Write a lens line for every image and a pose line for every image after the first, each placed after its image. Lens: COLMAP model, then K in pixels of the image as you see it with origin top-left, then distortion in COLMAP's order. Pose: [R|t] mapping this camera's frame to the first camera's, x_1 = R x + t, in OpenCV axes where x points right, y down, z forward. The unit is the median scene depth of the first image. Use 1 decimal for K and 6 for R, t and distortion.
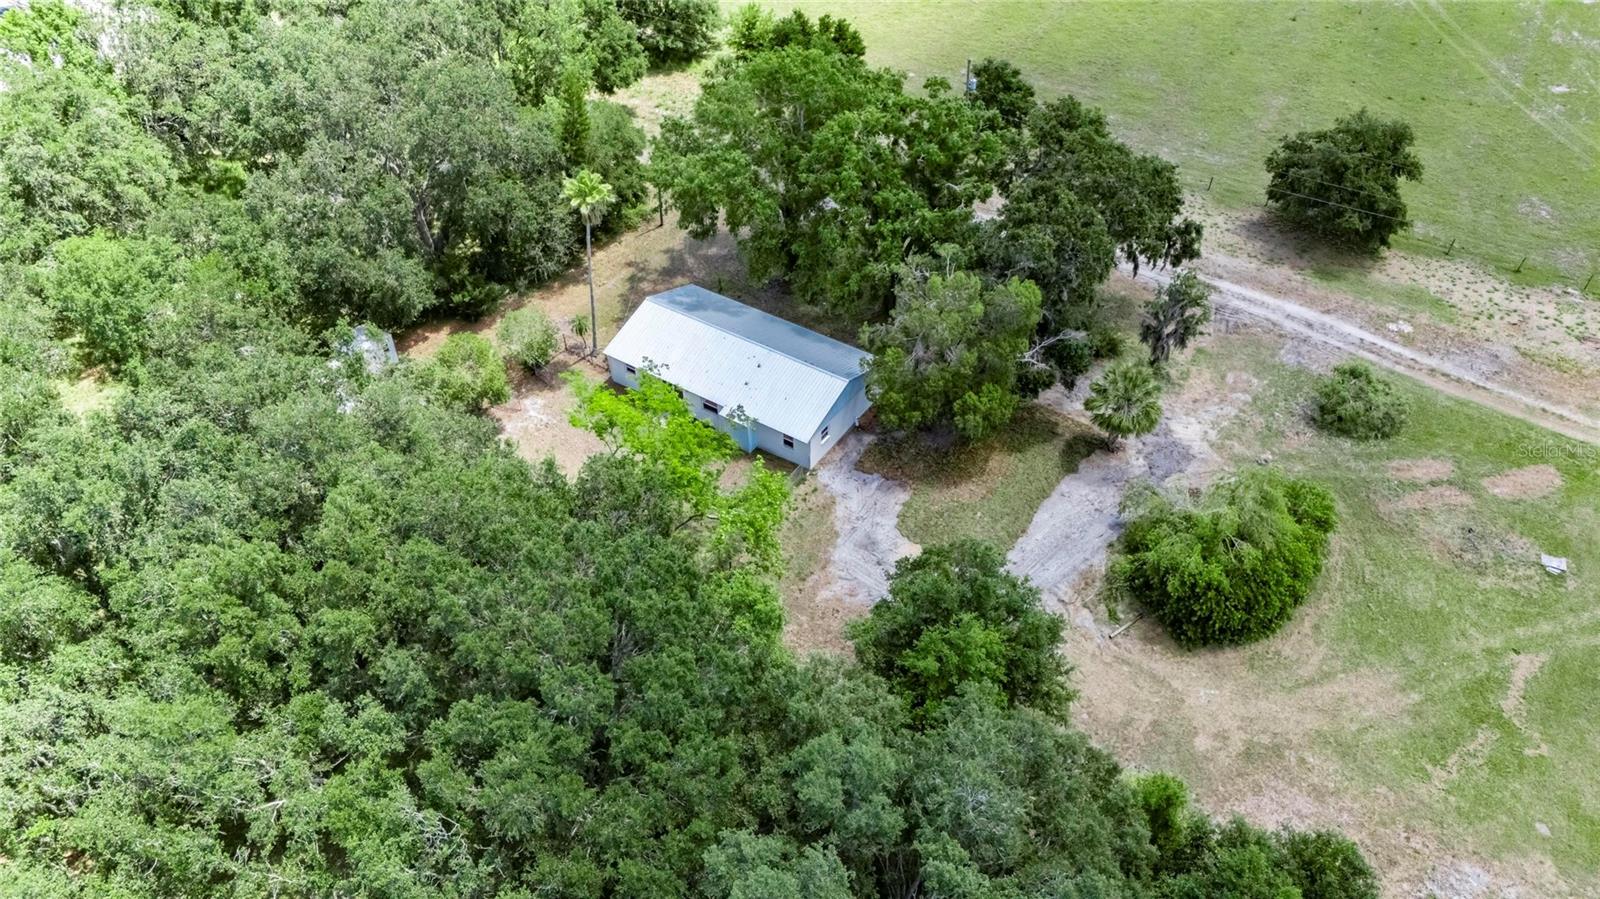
lens RADIAL K [[1141.0, 0, 799.0], [0, 1141.0, 454.4], [0, 0, 1]] dist [0.057889, -0.044571]
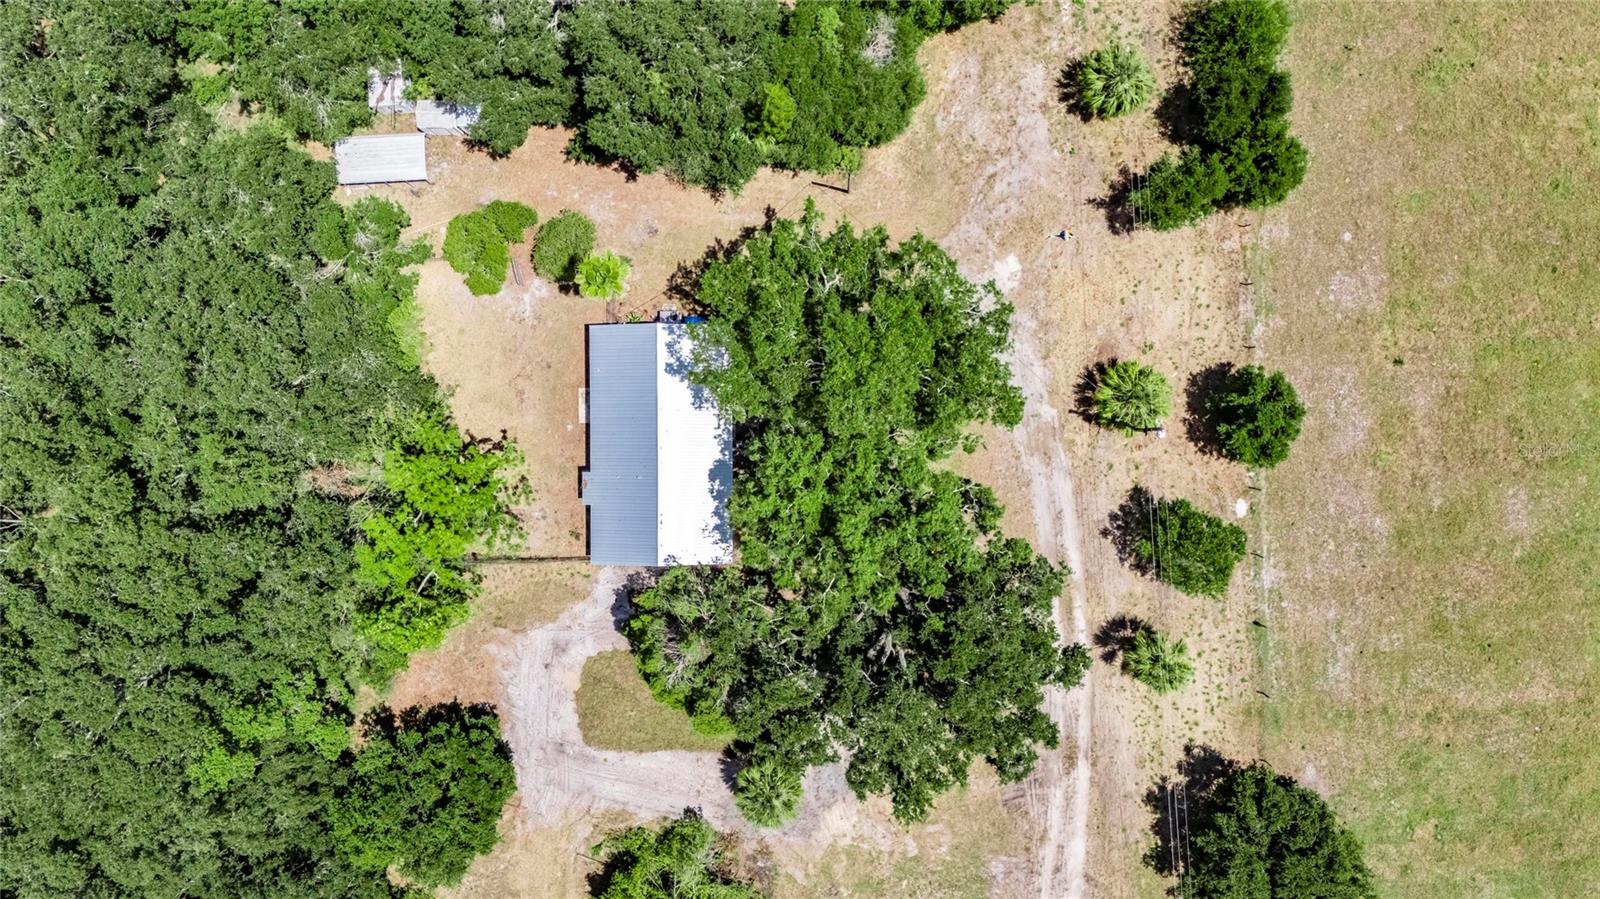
lens RADIAL K [[1141.0, 0, 799.0], [0, 1141.0, 454.4], [0, 0, 1]] dist [0.057889, -0.044571]
pose [[0.565429, 0.824797, -0.000622, 0.034510], [-0.547851, 0.376136, 0.747249, -0.953696], [0.616562, -0.422175, 0.664544, 0.411631]]
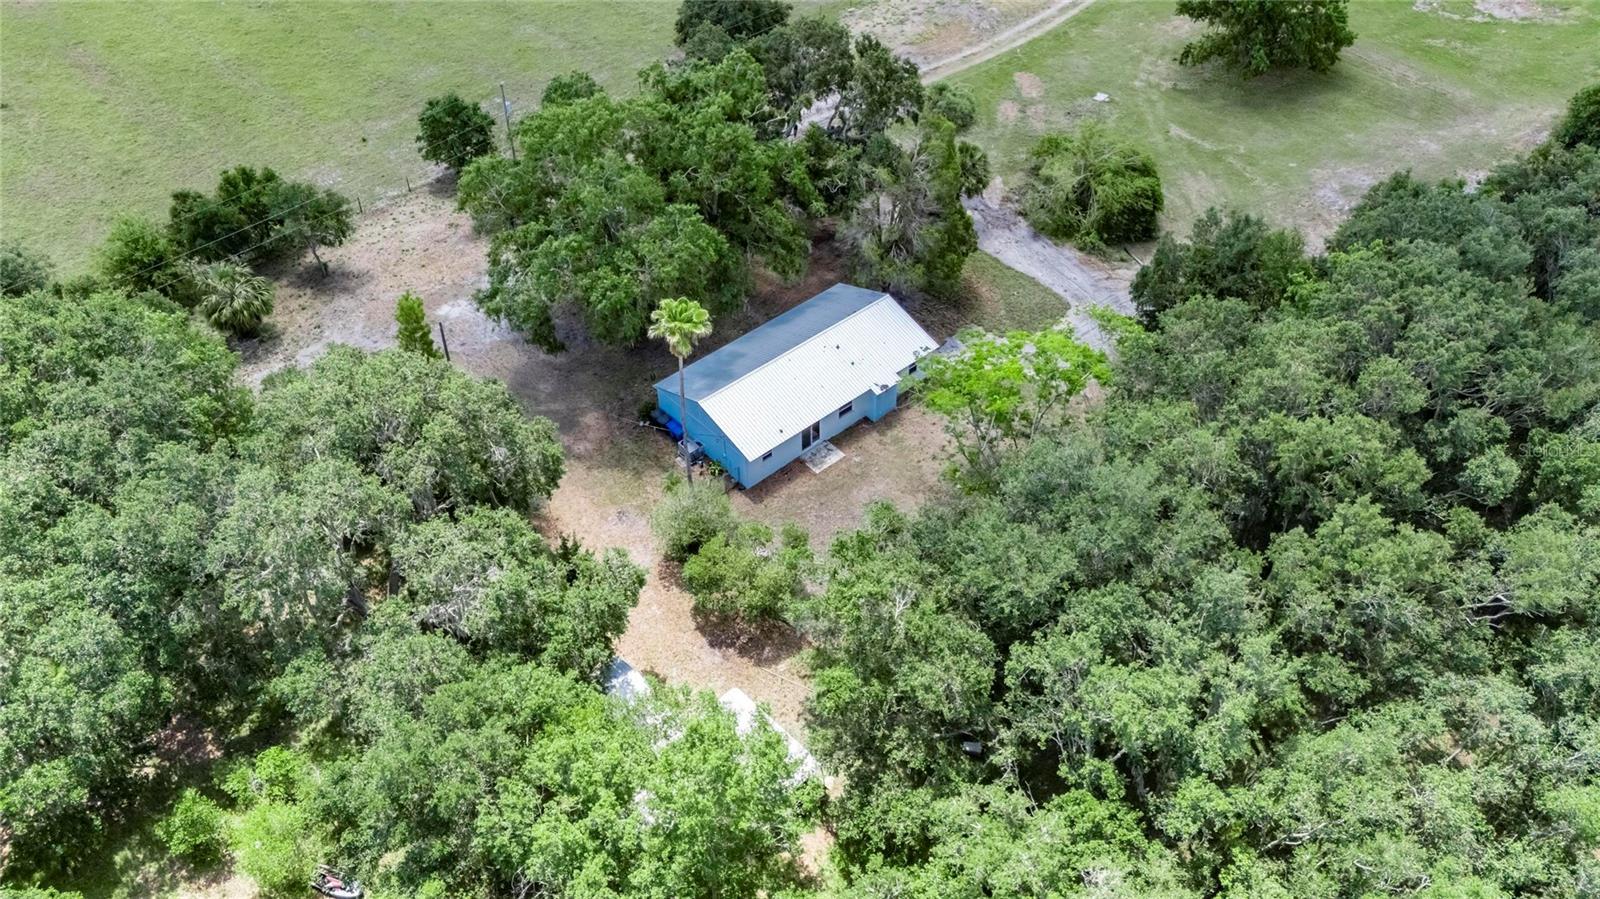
lens RADIAL K [[1141.0, 0, 799.0], [0, 1141.0, 454.4], [0, 0, 1]] dist [0.057889, -0.044571]
pose [[0.248871, -0.670215, 0.699196, -0.812590], [0.662778, 0.644260, 0.381647, -0.426222], [-0.706249, 0.368431, 0.604542, 0.455515]]
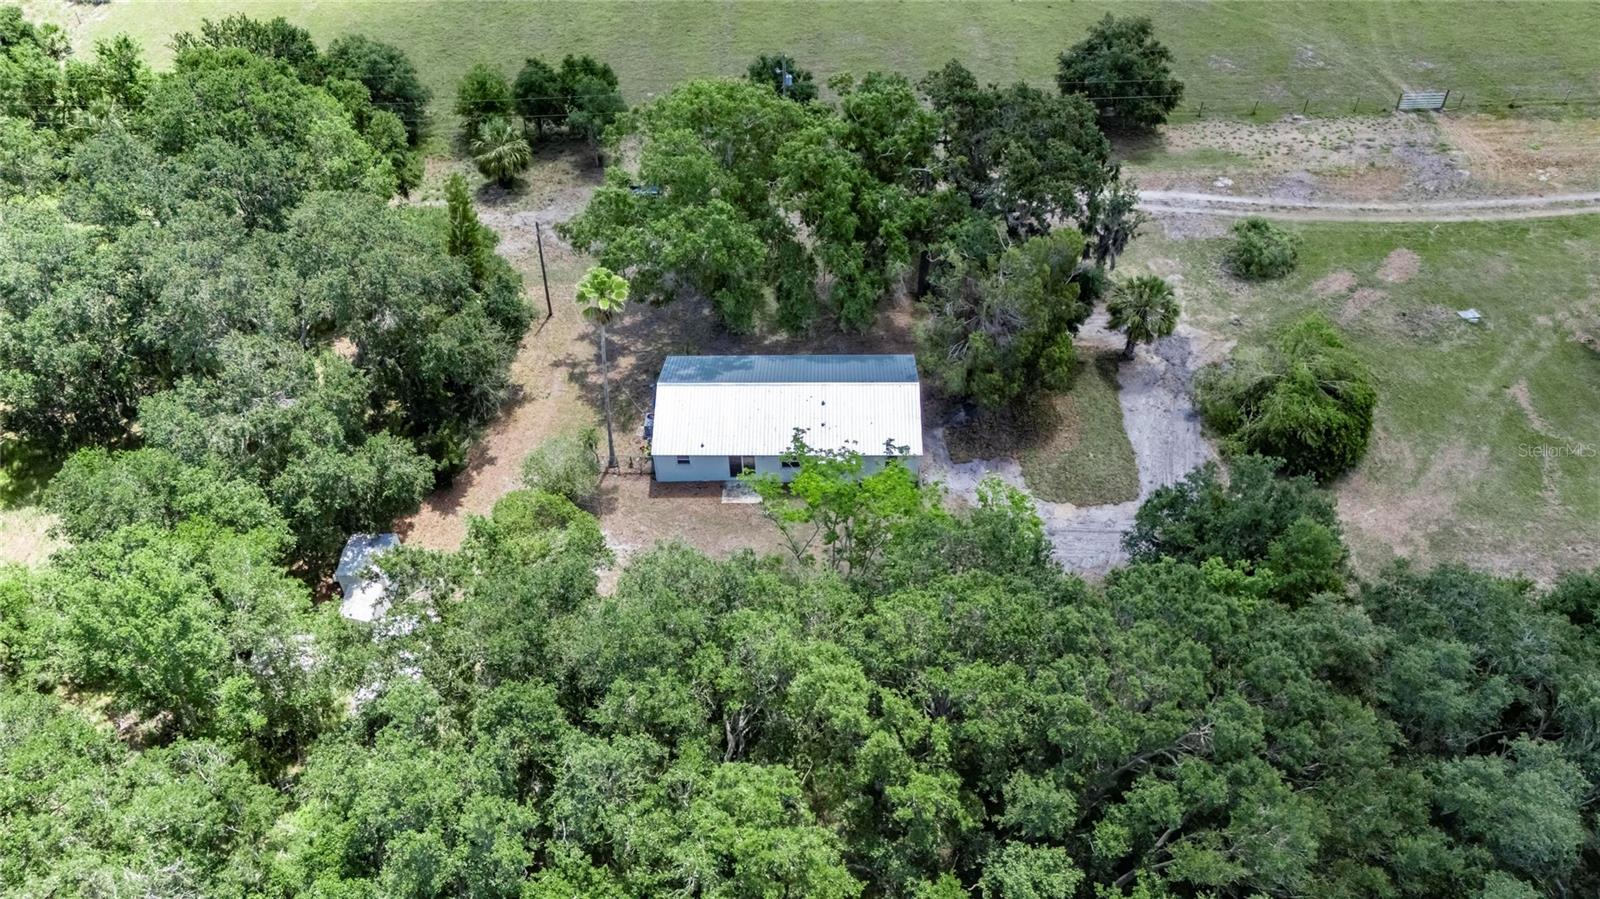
lens RADIAL K [[1141.0, 0, 799.0], [0, 1141.0, 454.4], [0, 0, 1]] dist [0.057889, -0.044571]
pose [[0.843270, -0.375891, 0.384189, -0.437538], [0.376231, 0.923276, 0.077532, -0.120689], [-0.383856, 0.079164, 0.919993, 0.128523]]
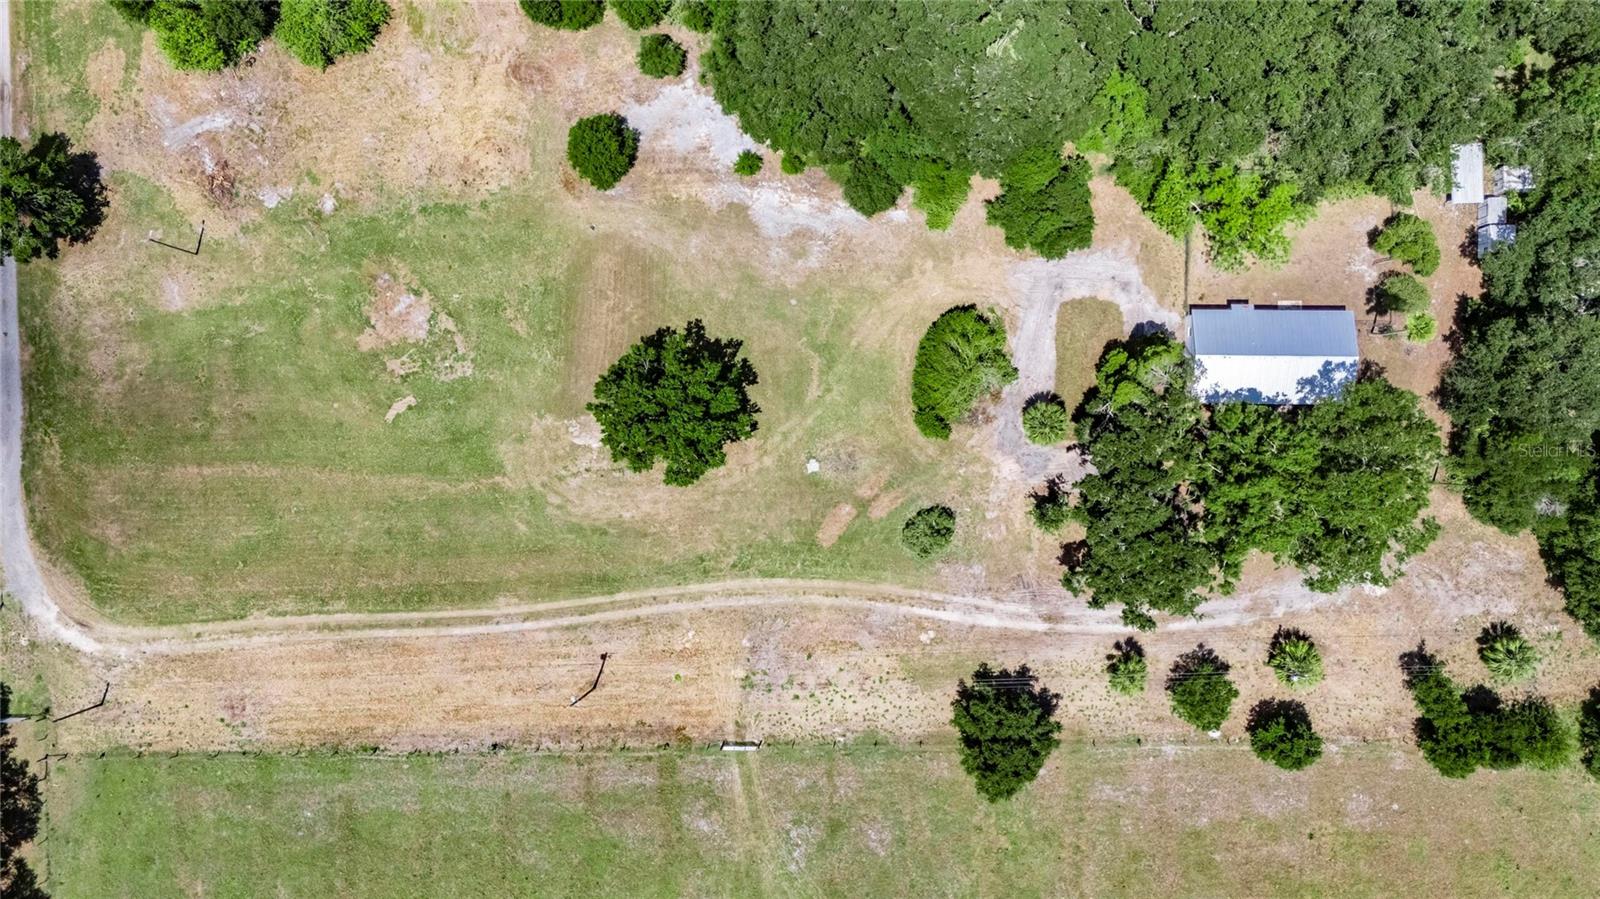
lens RADIAL K [[1141.0, 0, 799.0], [0, 1141.0, 454.4], [0, 0, 1]] dist [0.057889, -0.044571]
pose [[-0.834611, 0.549672, 0.035845, 0.530432], [-0.346589, -0.574603, 0.741422, -1.149612], [0.428136, 0.606376, 0.670080, -0.253871]]
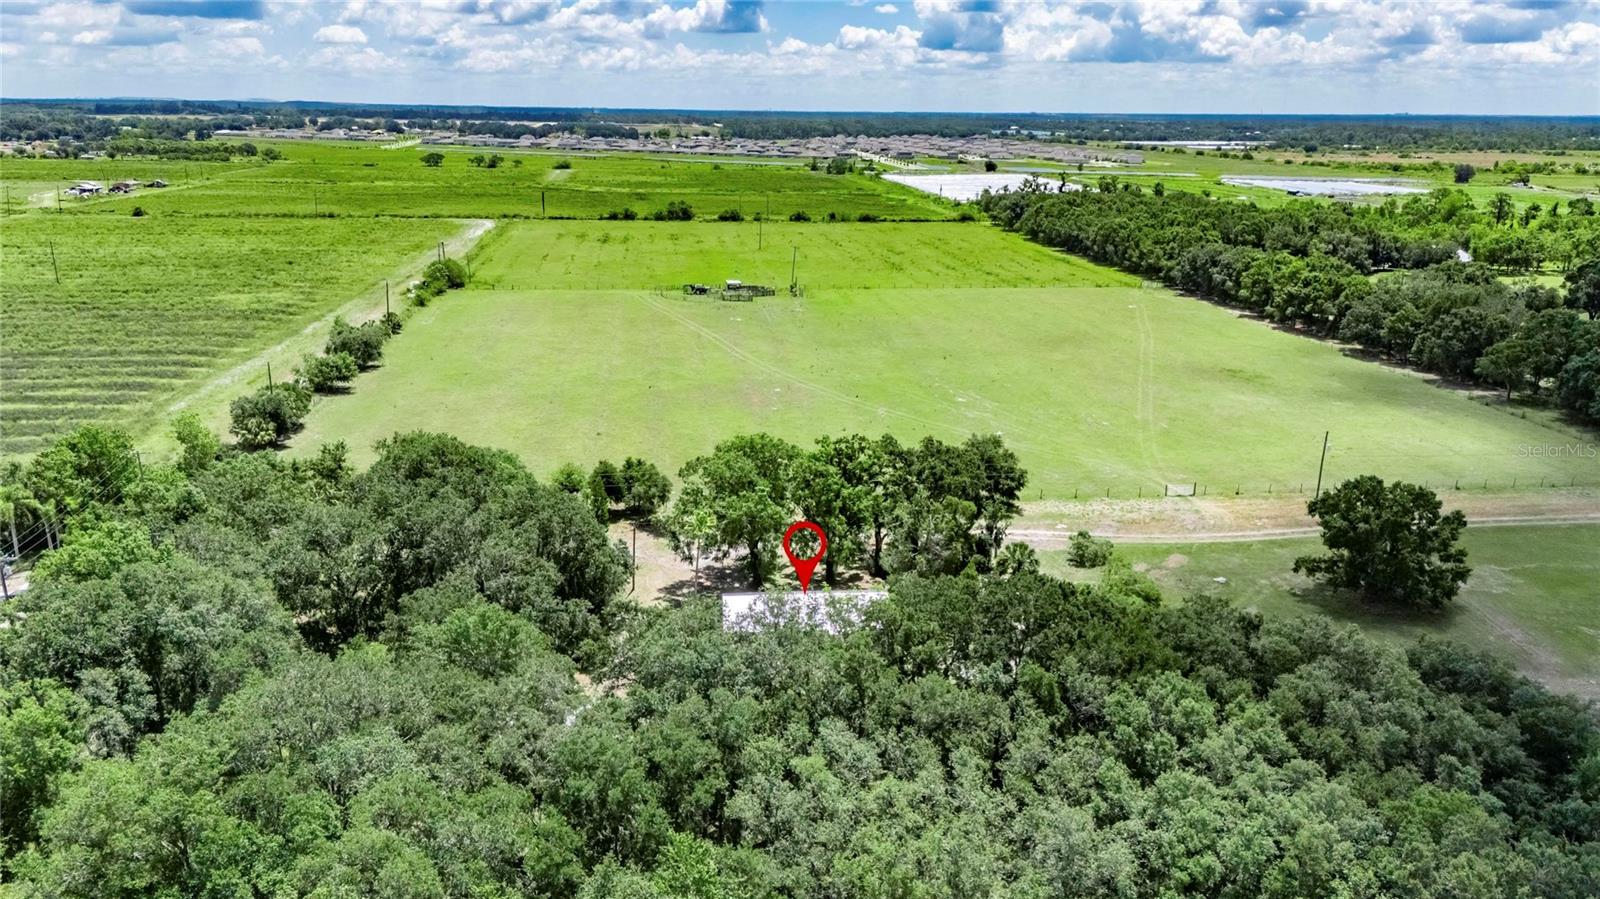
lens RADIAL K [[1141.0, 0, 799.0], [0, 1141.0, 454.4], [0, 0, 1]] dist [0.057889, -0.044571]
pose [[0.791266, -0.158998, 0.590438, -0.928310], [0.409712, 0.854649, -0.318922, 0.216337], [-0.453910, 0.494262, 0.741398, -0.208160]]
